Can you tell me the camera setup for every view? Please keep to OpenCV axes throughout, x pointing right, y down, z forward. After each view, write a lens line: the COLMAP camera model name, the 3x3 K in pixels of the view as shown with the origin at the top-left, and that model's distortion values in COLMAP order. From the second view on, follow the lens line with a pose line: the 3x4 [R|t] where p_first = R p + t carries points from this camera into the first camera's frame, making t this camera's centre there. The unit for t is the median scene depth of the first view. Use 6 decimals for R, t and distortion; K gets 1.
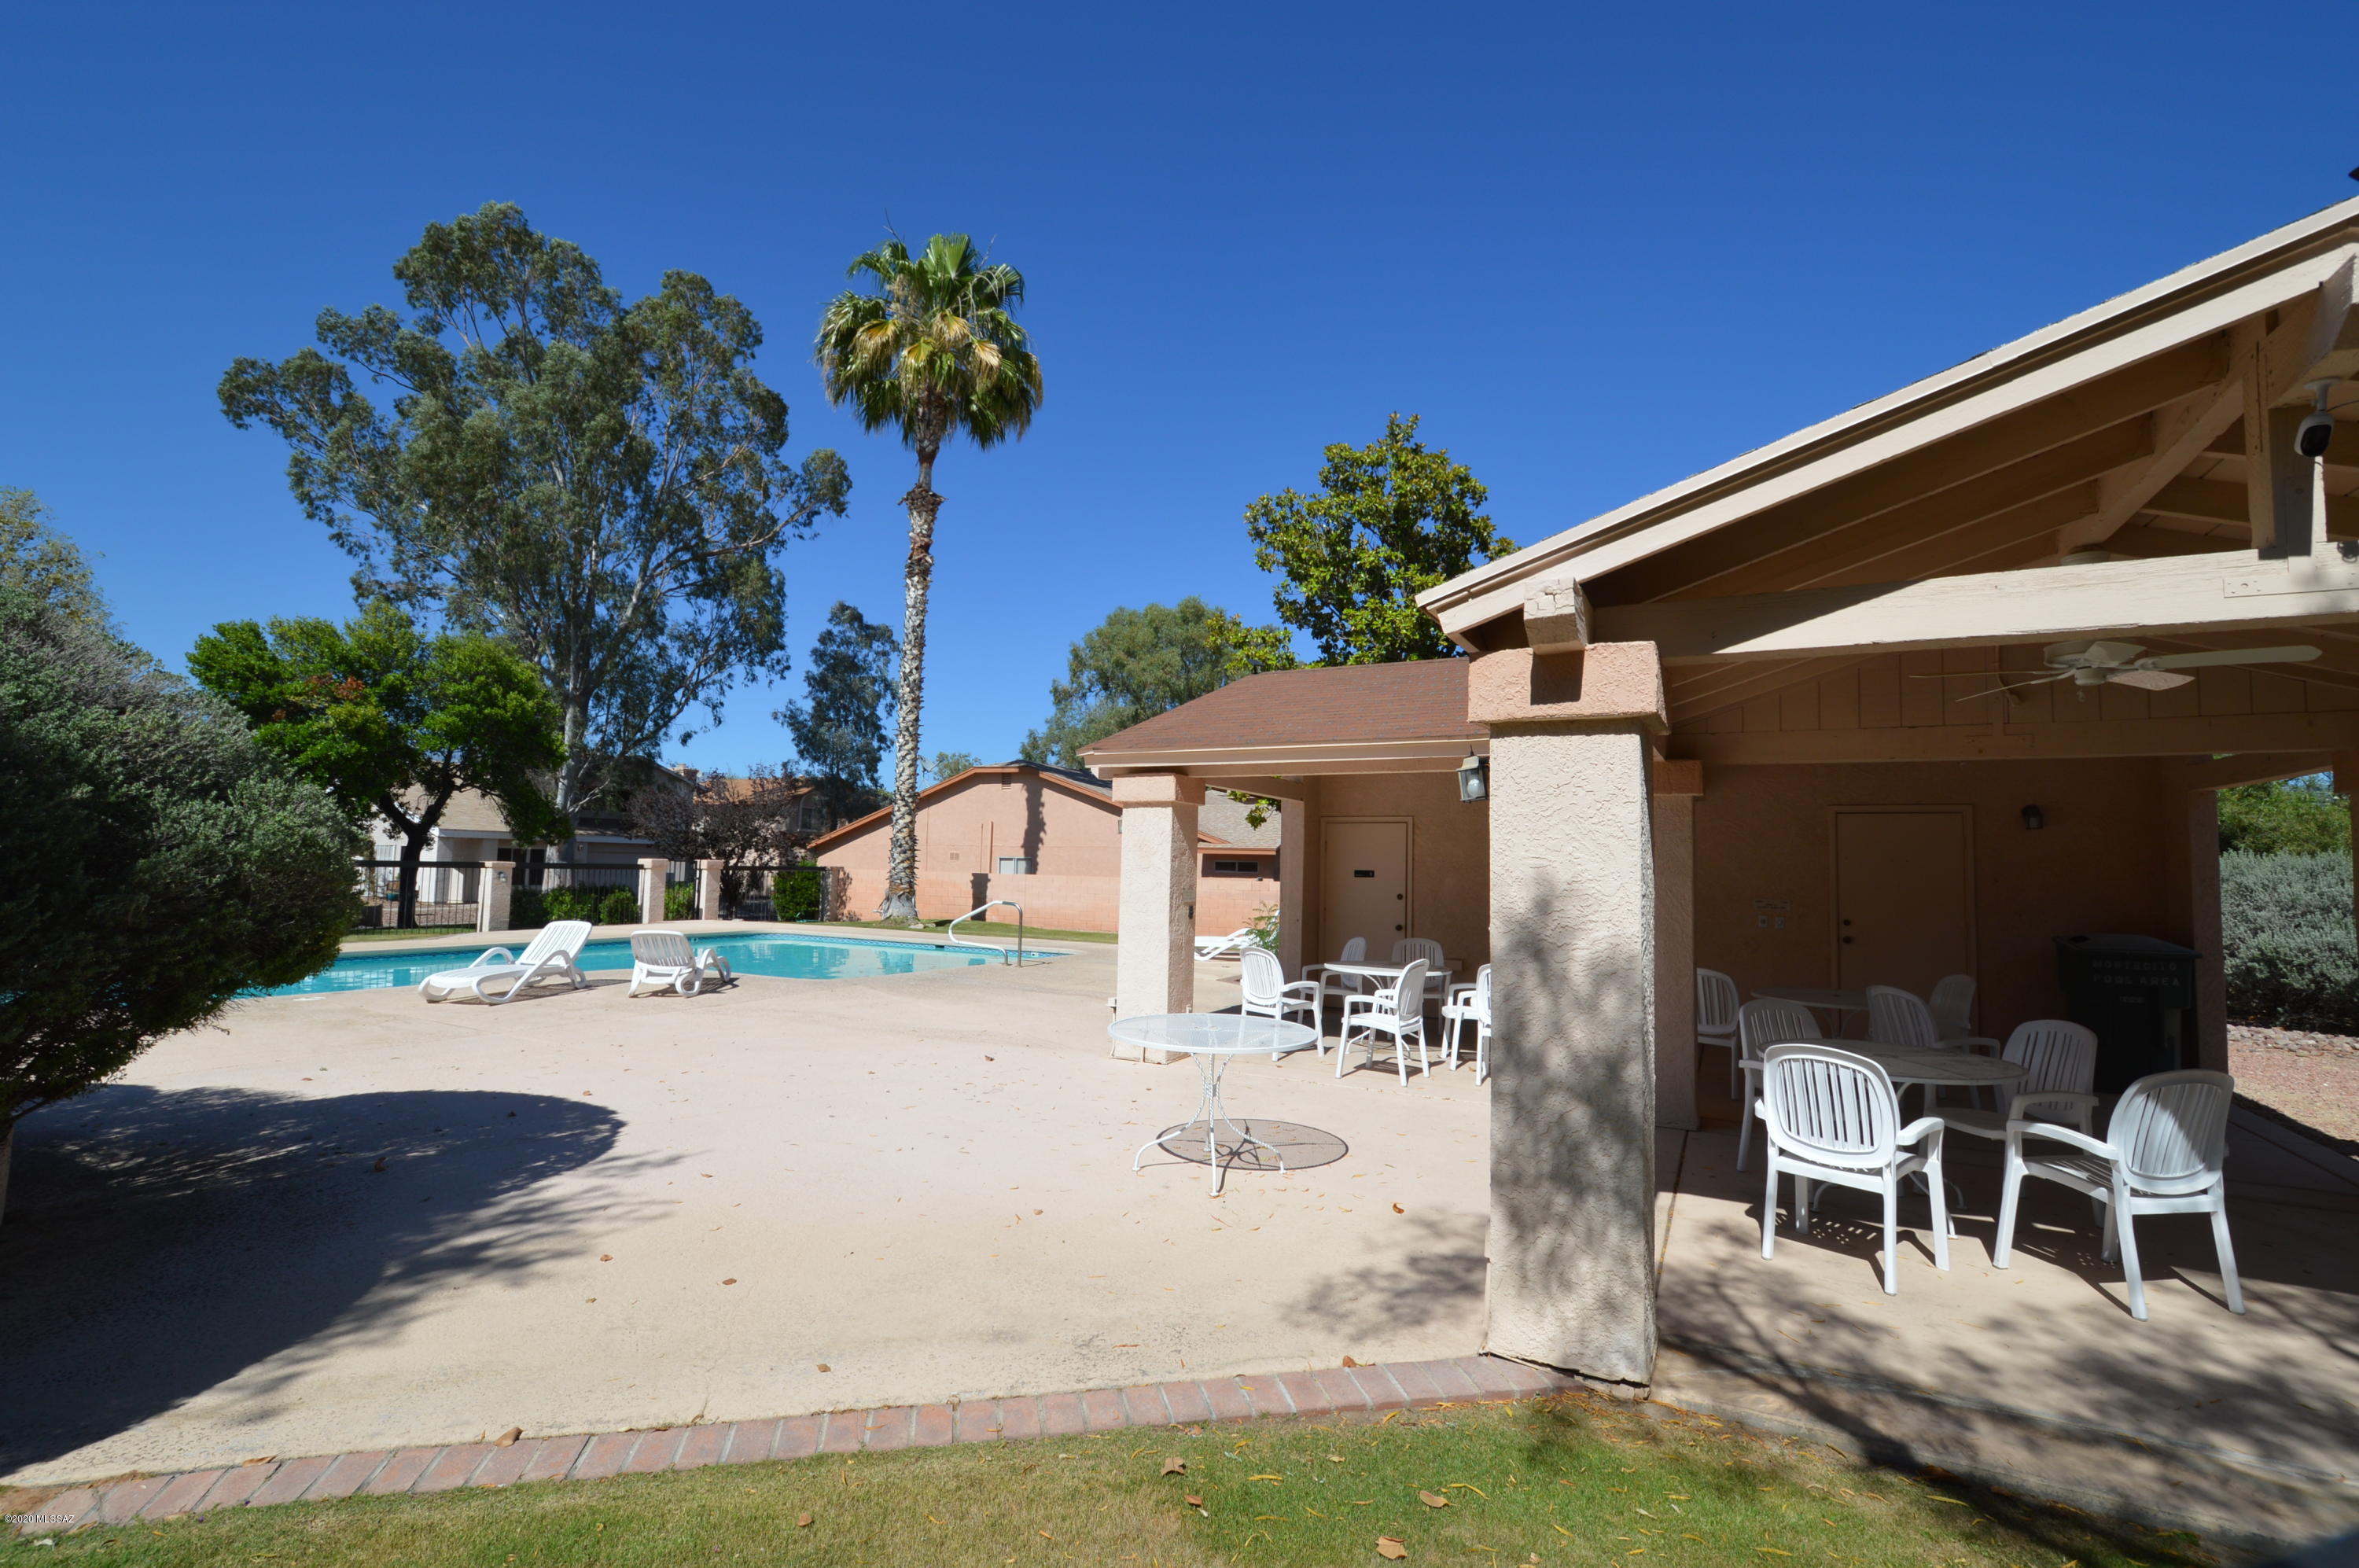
lens RADIAL K [[1043.5, 0, 1183.8], [0, 1043.5, 782.3], [0, 0, 1]] dist [-0.009065, 0.000148]
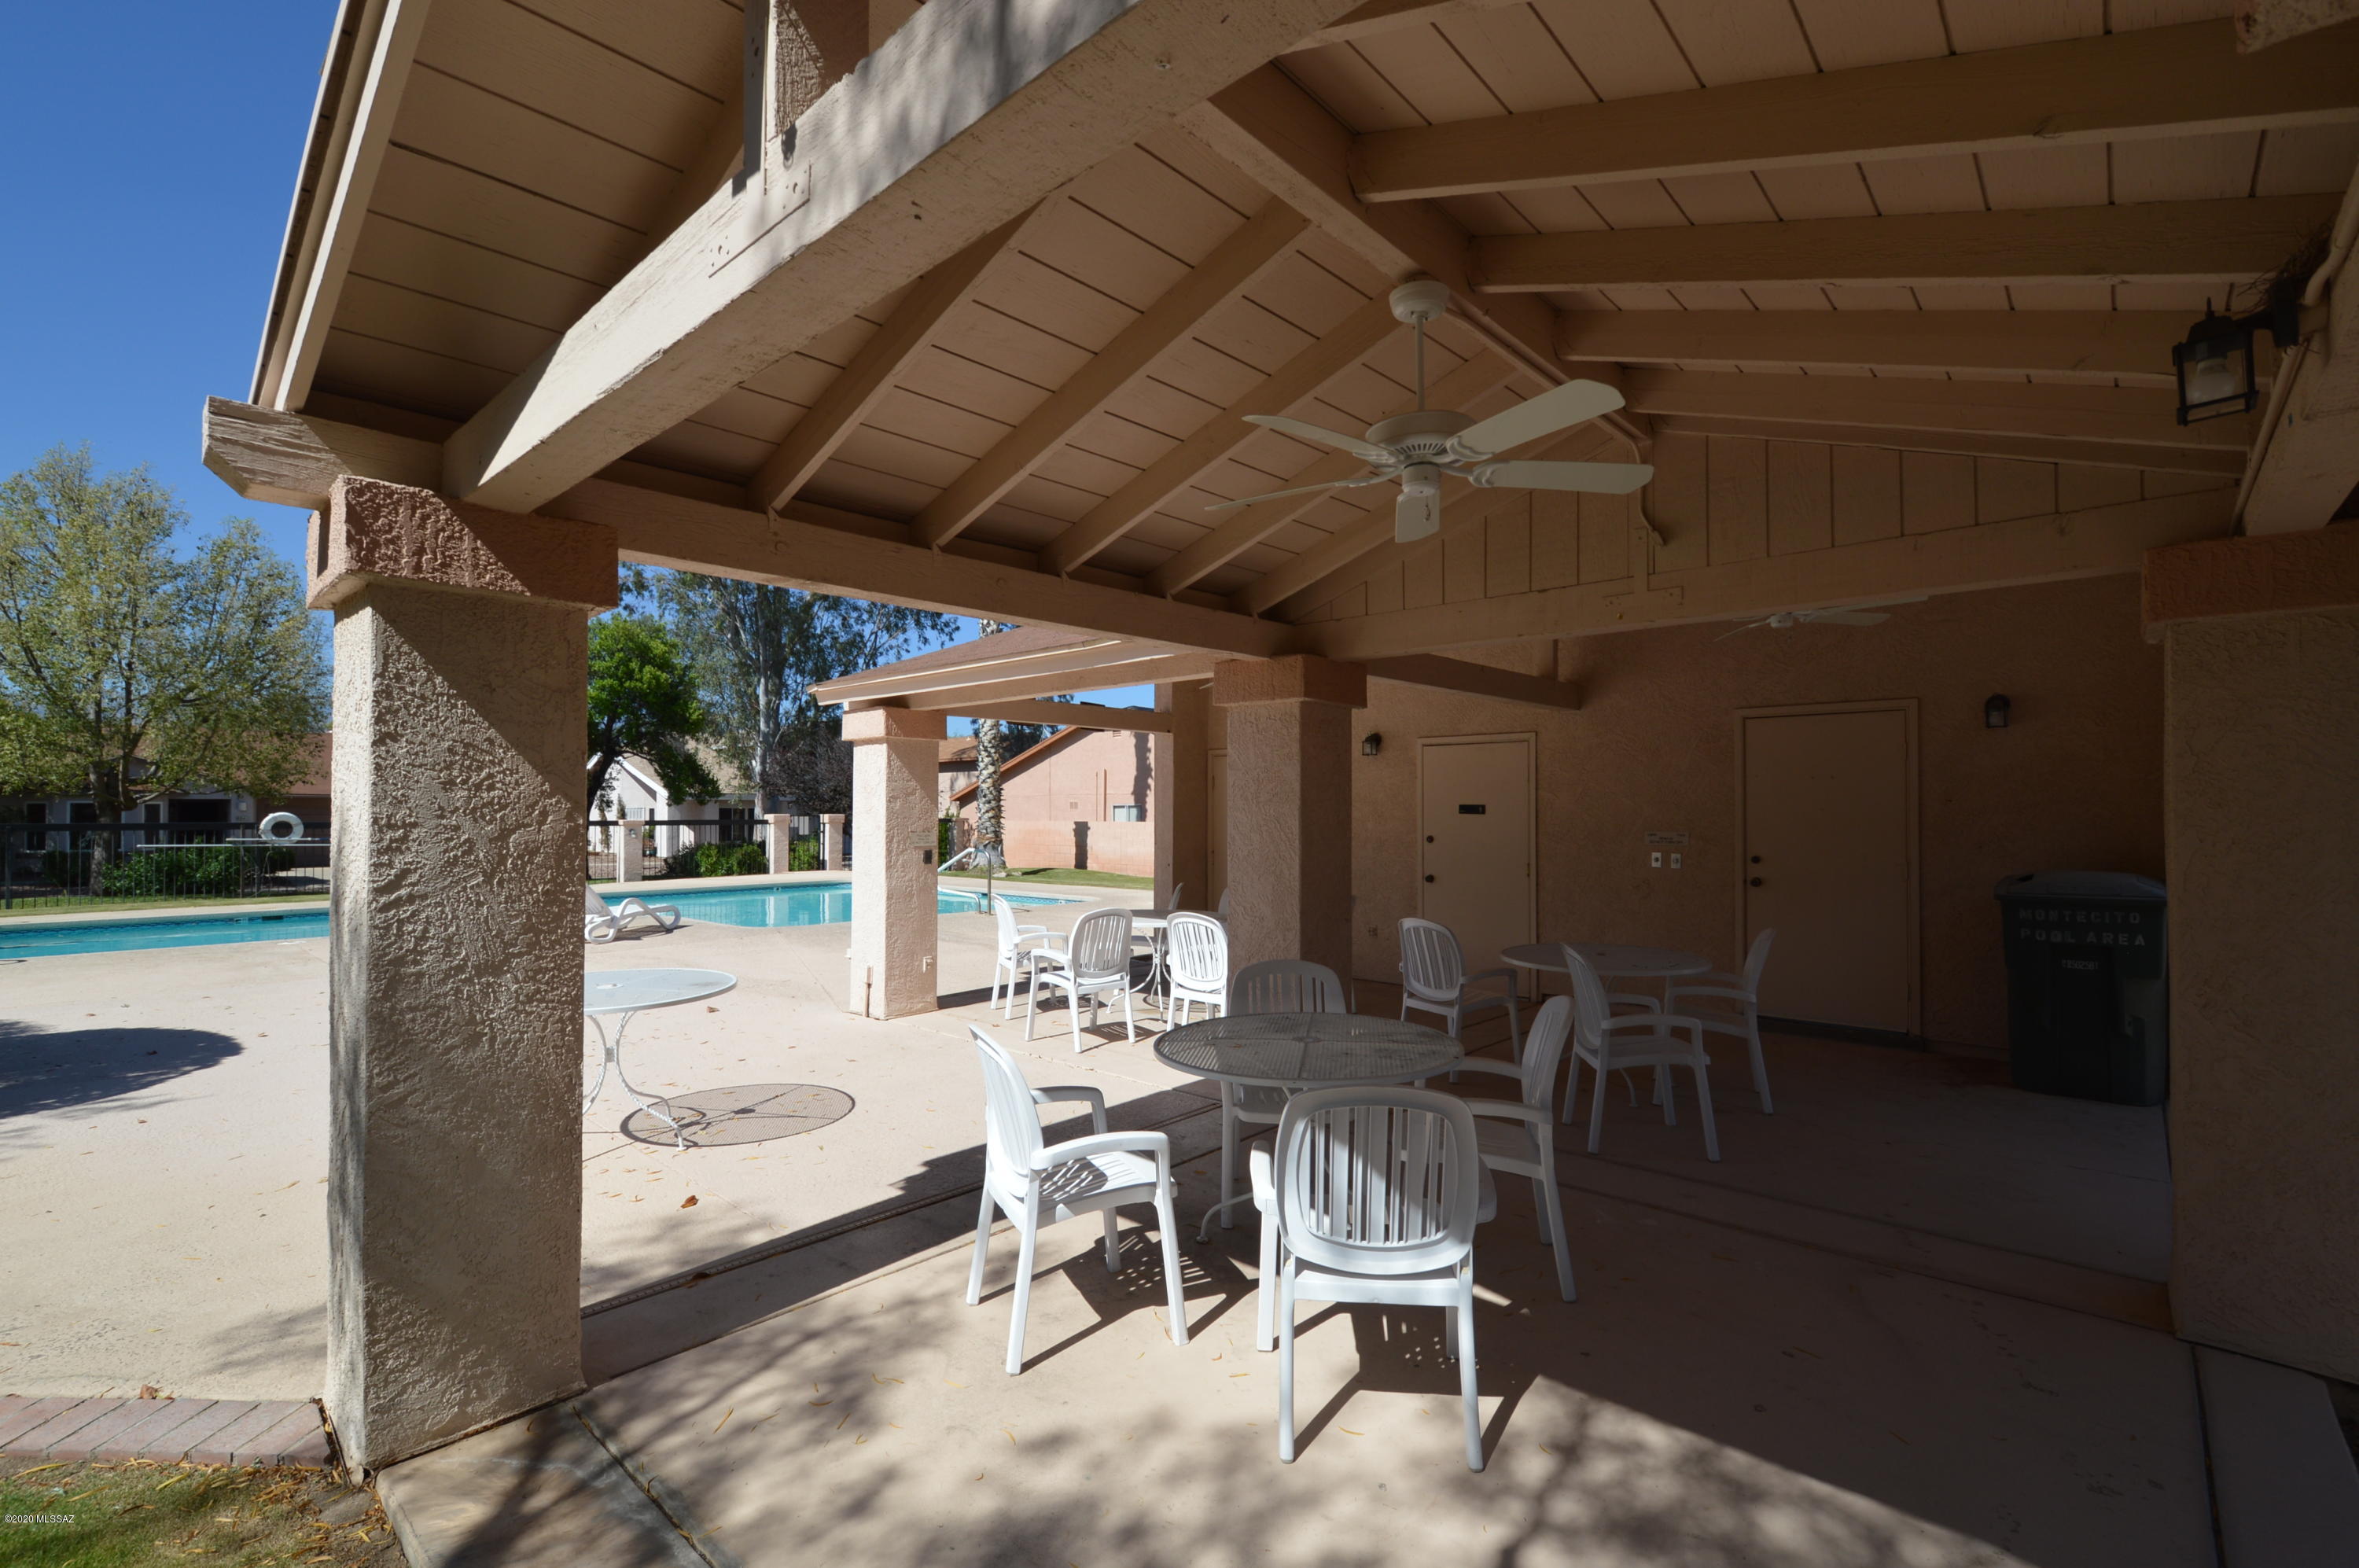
lens RADIAL K [[1048.8, 0, 1186.3], [0, 1048.8, 783.3], [0, 0, 1]] dist [-0.004425, -0.000416]
pose [[0.970200, -0.030161, -0.240421, 0.510362], [0.042520, 0.998018, 0.046384, 0.029742], [0.238545, -0.055224, 0.969560, 0.180978]]
